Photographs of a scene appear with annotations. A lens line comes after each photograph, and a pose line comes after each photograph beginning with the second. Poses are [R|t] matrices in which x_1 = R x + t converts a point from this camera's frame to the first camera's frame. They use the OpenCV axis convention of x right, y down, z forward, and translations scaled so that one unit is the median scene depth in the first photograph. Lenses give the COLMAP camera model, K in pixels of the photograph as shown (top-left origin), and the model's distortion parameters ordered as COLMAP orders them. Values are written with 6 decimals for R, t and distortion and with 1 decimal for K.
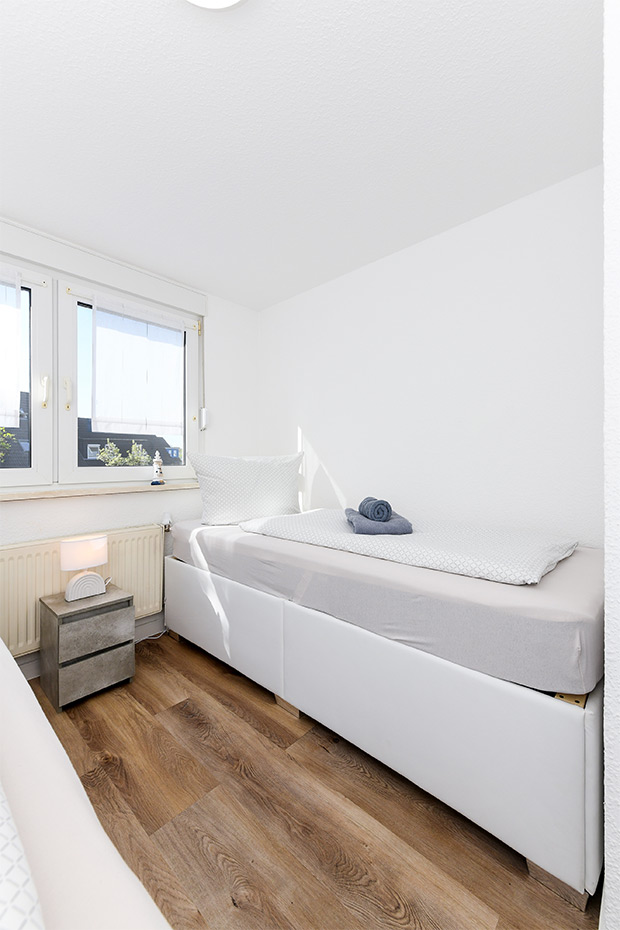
lens RADIAL K [[373.1, 0, 306.4], [0, 373.1, 460.3], [0, 0, 1]] dist [-0.001049, -0.001087]
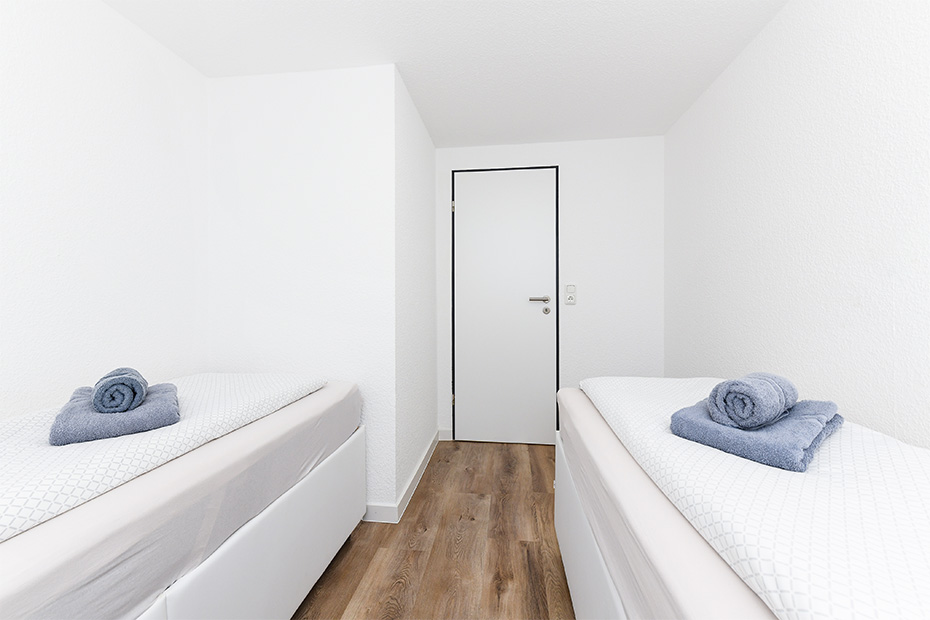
lens RADIAL K [[373.1, 0, 464.3], [0, 373.1, 296.6], [0, 0, 1]] dist [-0.001049, -0.001087]
pose [[-0.588220, 0.008878, 0.808652, -0.637850], [0.002385, 0.999954, -0.009244, -0.018470], [-0.808698, -0.003508, -0.588214, 0.881128]]
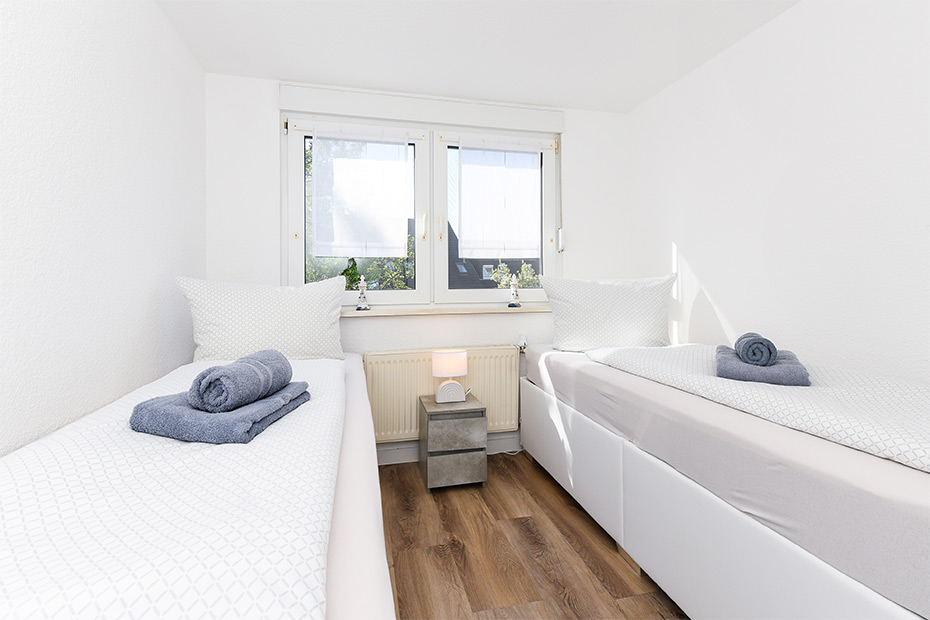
lens RADIAL K [[413.2, 0, 459.3], [0, 413.2, 281.4], [0, 0, 1]] dist [-0.001742, -0.000557]
pose [[0.830018, -0.000093, -0.557736, 0.152944], [0.001609, 0.999996, 0.002229, -0.010730], [0.557734, -0.002748, 0.830015, -0.048764]]
